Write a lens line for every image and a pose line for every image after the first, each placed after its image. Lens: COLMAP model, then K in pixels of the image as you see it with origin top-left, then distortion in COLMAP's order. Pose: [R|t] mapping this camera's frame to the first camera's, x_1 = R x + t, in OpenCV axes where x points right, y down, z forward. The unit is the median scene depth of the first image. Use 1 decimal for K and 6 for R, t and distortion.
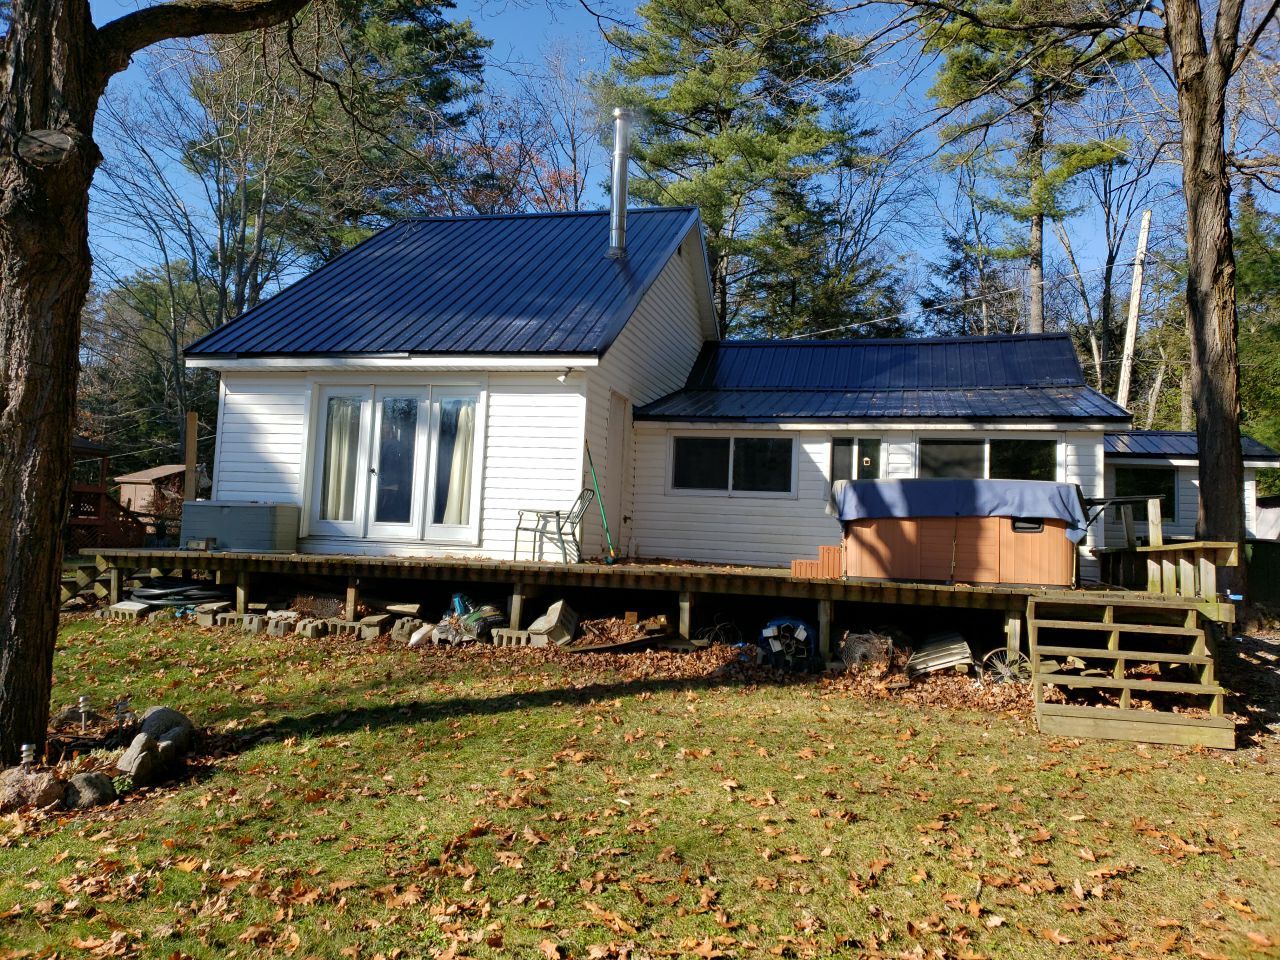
lens RADIAL K [[977.8, 0, 639.8], [0, 977.8, 473.5], [0, 0, 1]] dist [0.056296, 0.007837]
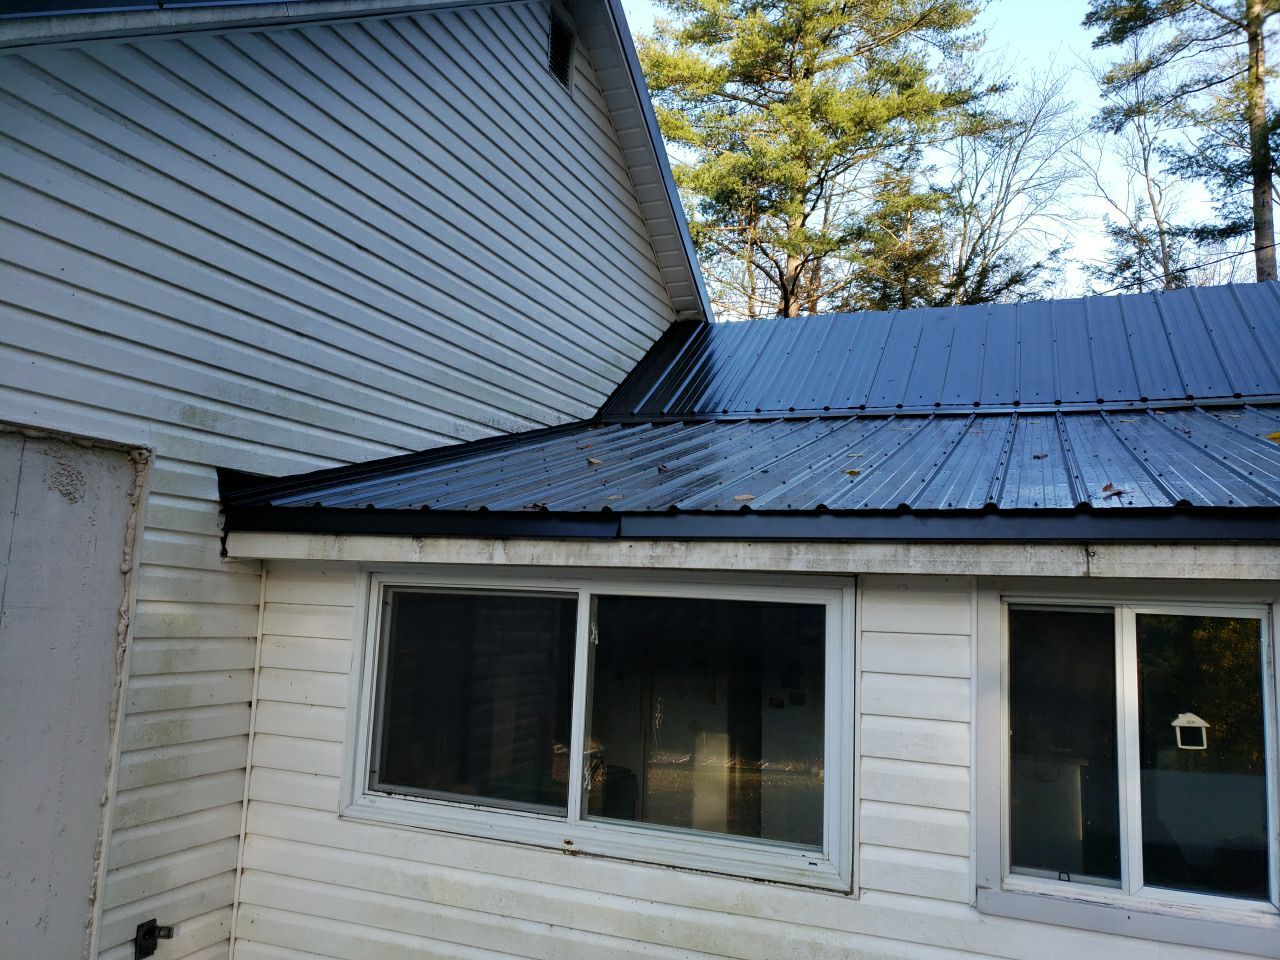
lens RADIAL K [[981.2, 0, 658.0], [0, 981.2, 484.6], [0, 0, 1]] dist [0.072420, 0.000452]
pose [[0.994883, -0.021314, -0.098764, 0.050731], [0.016759, 0.998768, -0.046717, -0.019339], [0.099638, 0.044823, 0.994014, 0.276166]]
